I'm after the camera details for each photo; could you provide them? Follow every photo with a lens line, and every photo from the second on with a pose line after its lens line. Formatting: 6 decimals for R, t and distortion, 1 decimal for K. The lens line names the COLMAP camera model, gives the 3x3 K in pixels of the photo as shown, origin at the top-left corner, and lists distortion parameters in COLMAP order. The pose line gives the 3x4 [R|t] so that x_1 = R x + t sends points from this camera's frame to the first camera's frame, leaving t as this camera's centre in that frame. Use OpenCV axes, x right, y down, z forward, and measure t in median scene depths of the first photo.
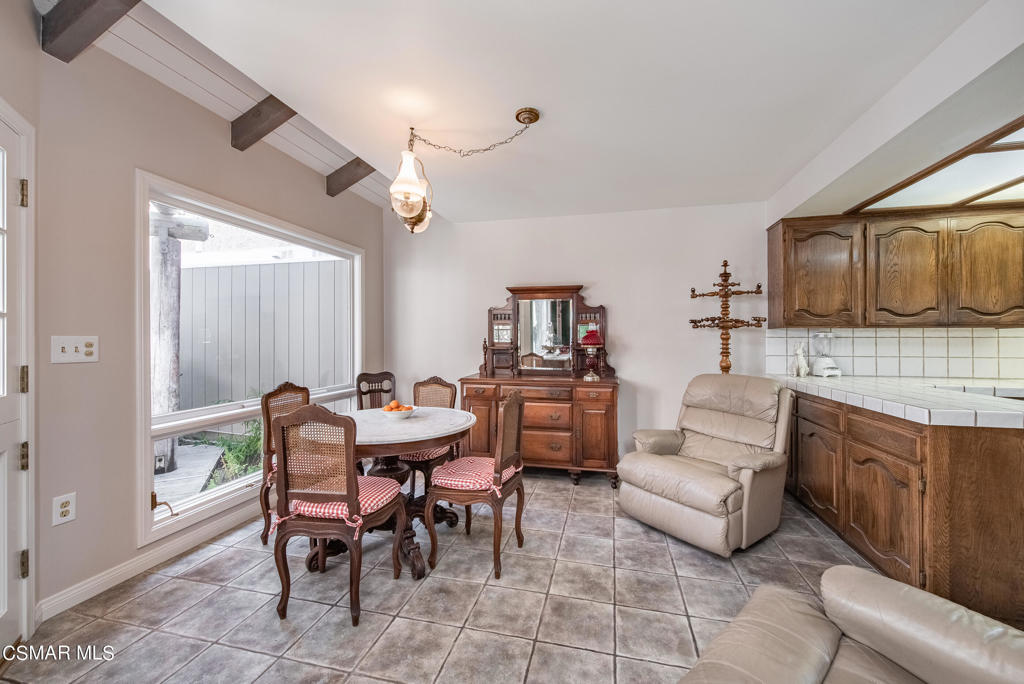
lens RADIAL K [[405.5, 0, 519.1], [0, 405.5, 344.3], [0, 0, 1]] dist [0.012329, -0.001195]
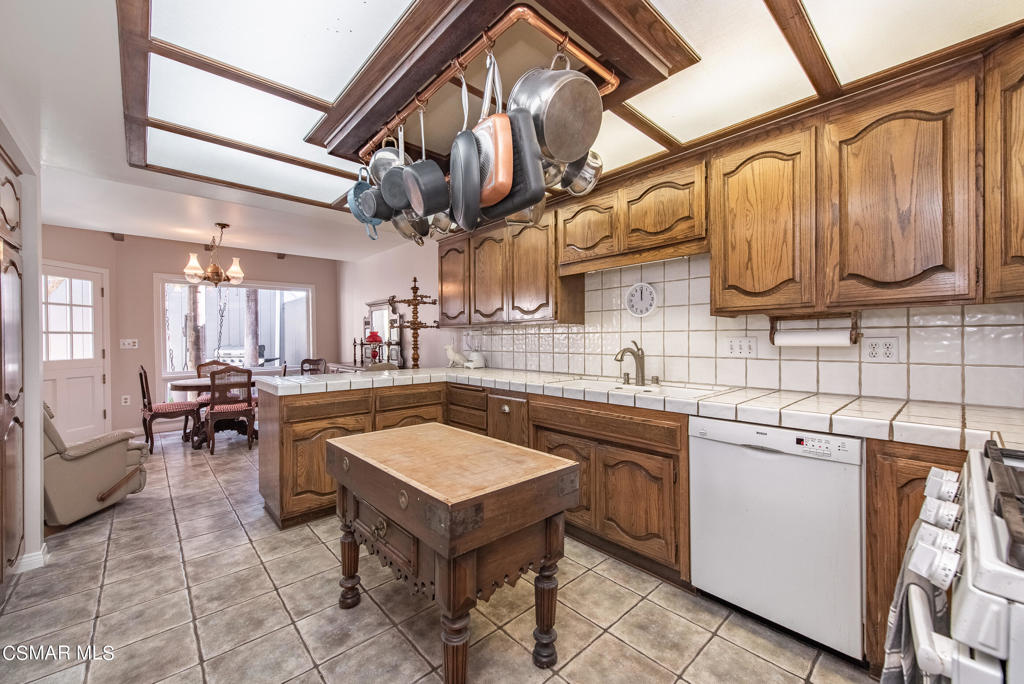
lens RADIAL K [[405.5, 0, 518.5], [0, 405.5, 340.4], [0, 0, 1]] dist [0.012329, -0.001195]
pose [[0.825671, -0.004202, -0.564136, 1.685604], [0.004444, 0.999990, -0.000944, 0.000133], [0.564134, -0.001728, 0.825682, 0.118510]]
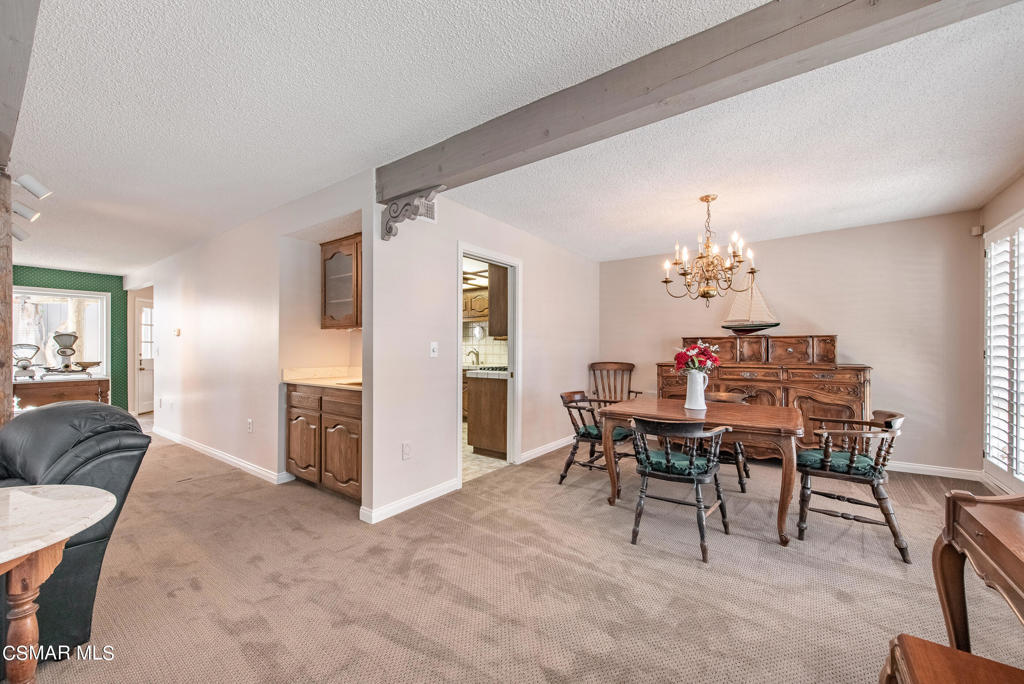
lens RADIAL K [[405.5, 0, 514.0], [0, 405.5, 343.7], [0, 0, 1]] dist [0.012329, -0.001195]
pose [[0.913566, -0.002343, -0.406683, 2.605105], [-0.000984, 0.999968, -0.007971, -0.010062], [0.406689, 0.007682, 0.913534, -1.153324]]
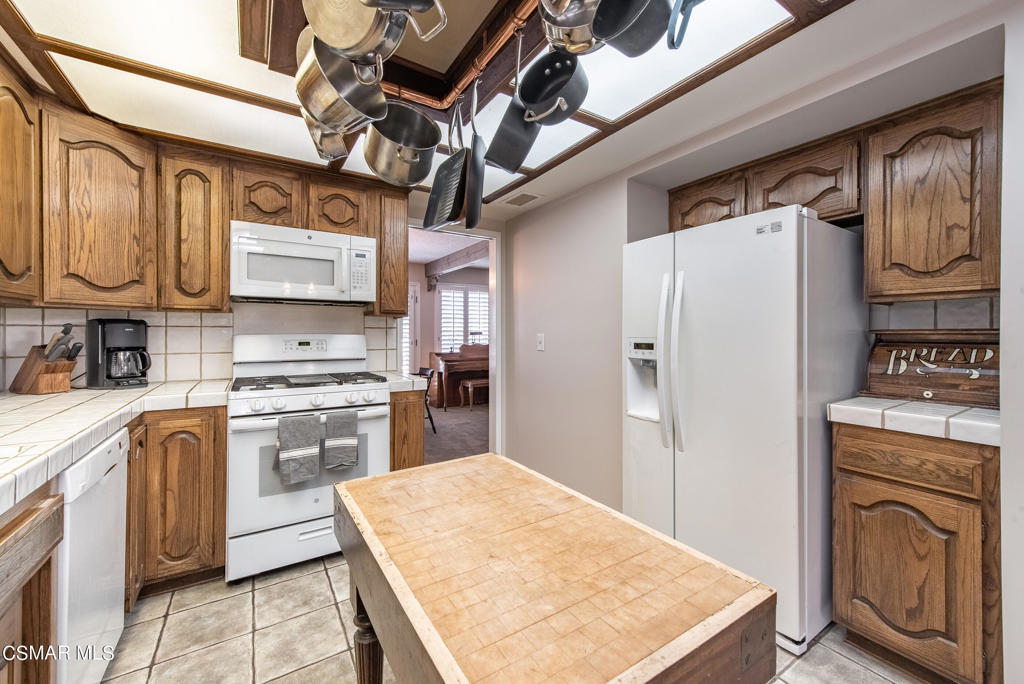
lens RADIAL K [[405.5, 0, 512.0], [0, 405.5, 338.4], [0, 0, 1]] dist [0.012329, -0.001195]
pose [[-0.705645, -0.007295, 0.708528, 1.011126], [0.004736, 0.999876, 0.015012, -0.002968], [-0.708550, 0.013949, -0.705523, 0.765011]]
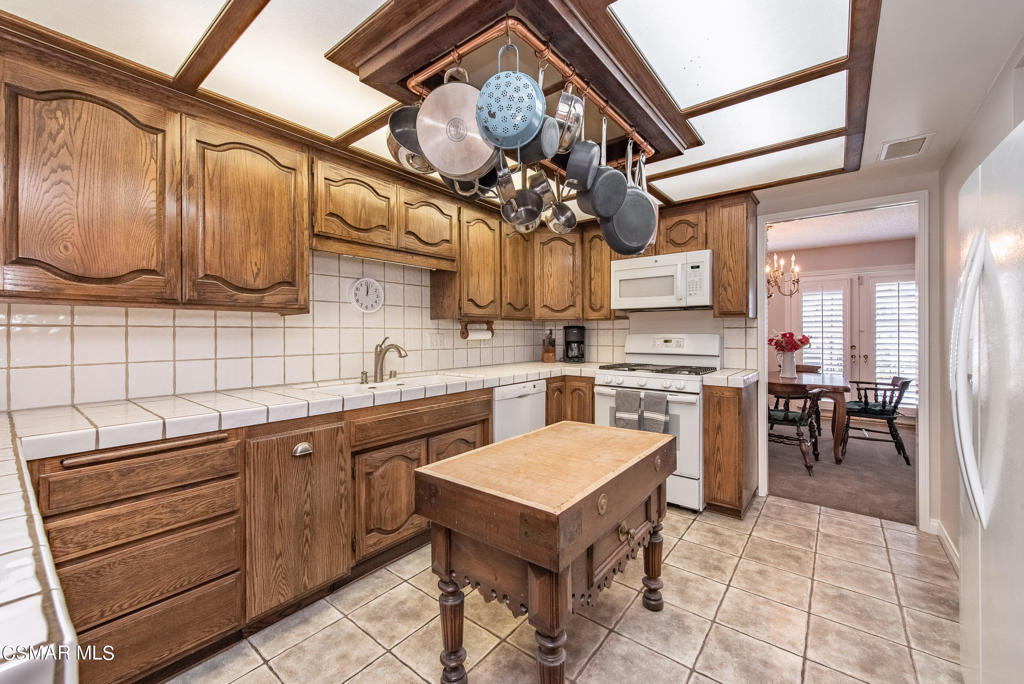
lens RADIAL K [[405.5, 0, 514.9], [0, 405.5, 334.1], [0, 0, 1]] dist [0.012329, -0.001195]
pose [[0.428028, -0.002562, 0.903762, 0.735011], [0.008851, 0.999960, -0.001357, -0.001853], [-0.903722, 0.008580, 0.428033, 0.356039]]
